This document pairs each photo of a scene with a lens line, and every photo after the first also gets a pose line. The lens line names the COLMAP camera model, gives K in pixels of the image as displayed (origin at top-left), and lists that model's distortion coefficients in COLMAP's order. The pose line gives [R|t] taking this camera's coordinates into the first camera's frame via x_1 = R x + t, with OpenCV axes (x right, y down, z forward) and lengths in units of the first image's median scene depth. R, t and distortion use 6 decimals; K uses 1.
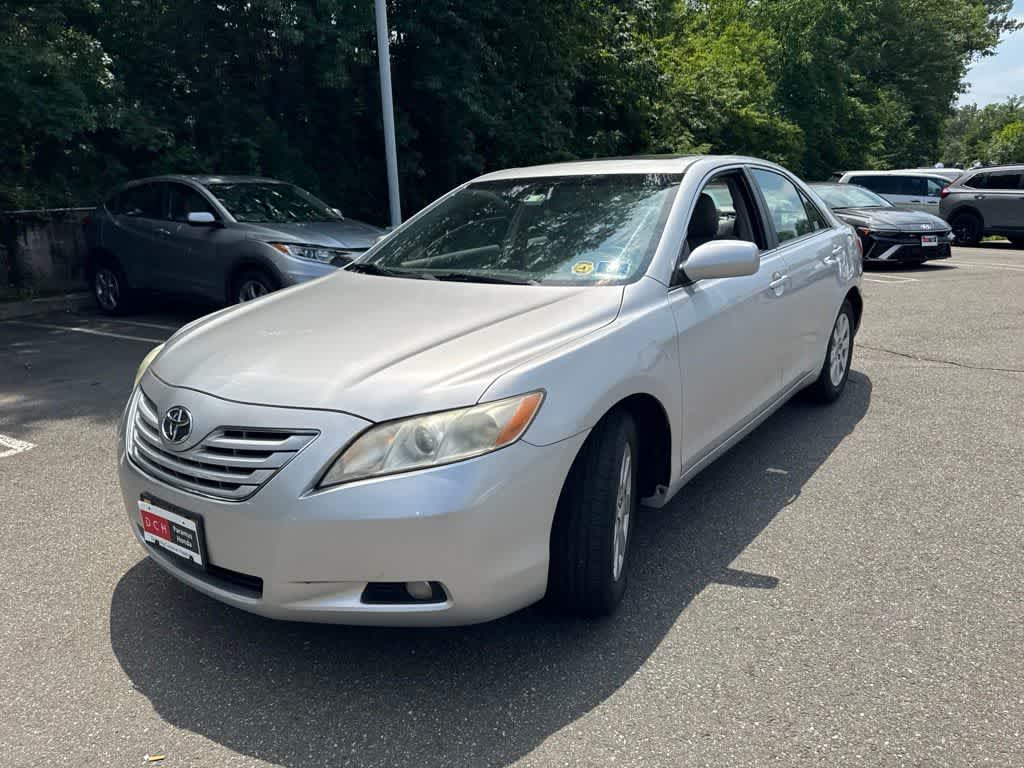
lens RADIAL K [[722.0, 0, 514.3], [0, 722.0, 391.4], [0, 0, 1]] dist [0.012672, -0.017556]
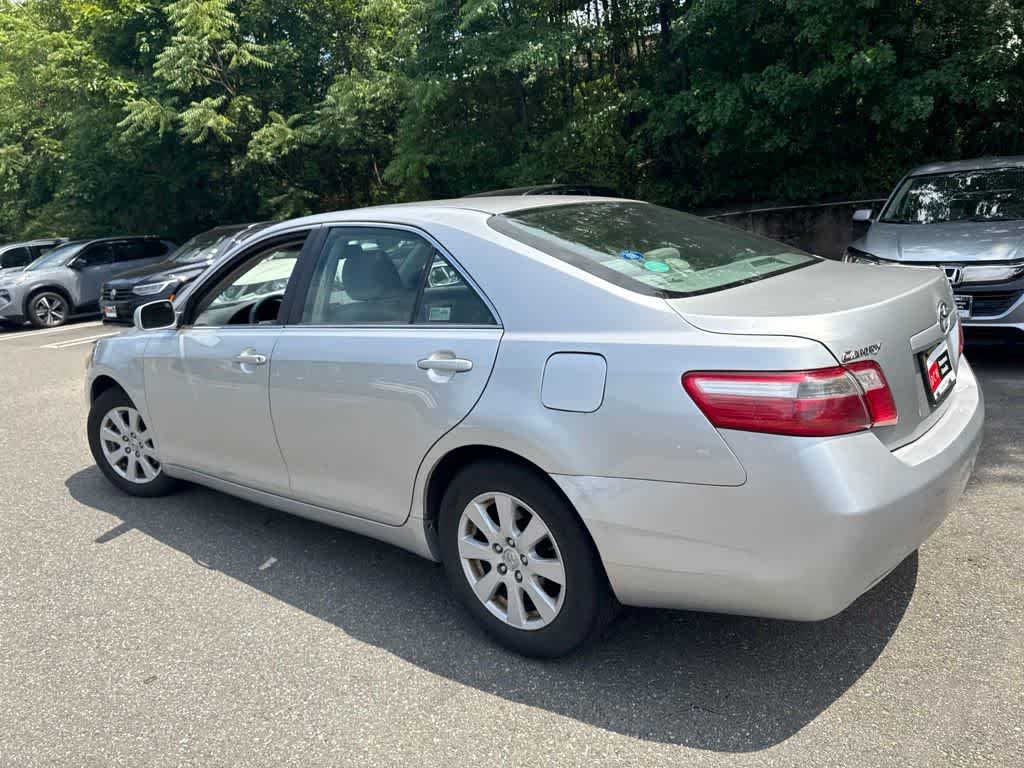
lens RADIAL K [[722.0, 0, 514.0], [0, 722.0, 379.1], [0, 0, 1]] dist [0.012672, -0.017556]
pose [[-0.058605, 0.242352, -0.968417, 1.207288], [-0.184647, 0.950714, 0.249096, -0.407391], [0.981056, 0.193414, -0.010967, 1.309506]]
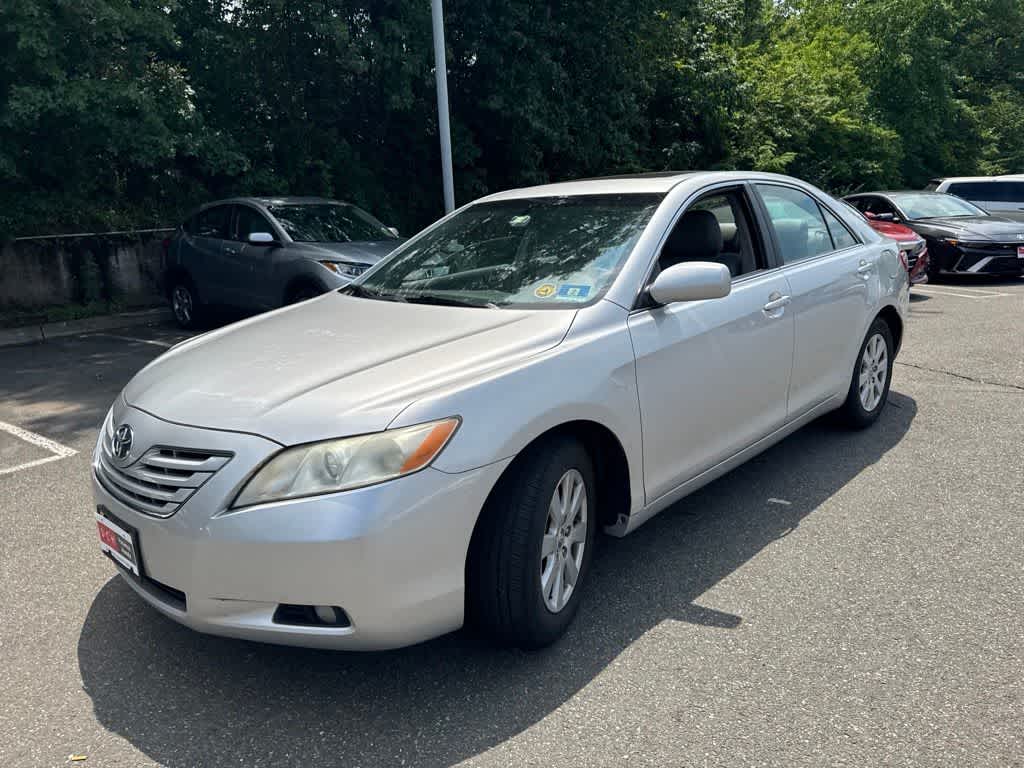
lens RADIAL K [[722.0, 0, 513.0], [0, 722.0, 388.1], [0, 0, 1]] dist [0.012672, -0.017556]
pose [[0.991472, 0.016054, -0.129330, 0.141742], [-0.018750, 0.999631, -0.019653, -0.013673], [0.128967, 0.021910, 0.991407, 0.011934]]
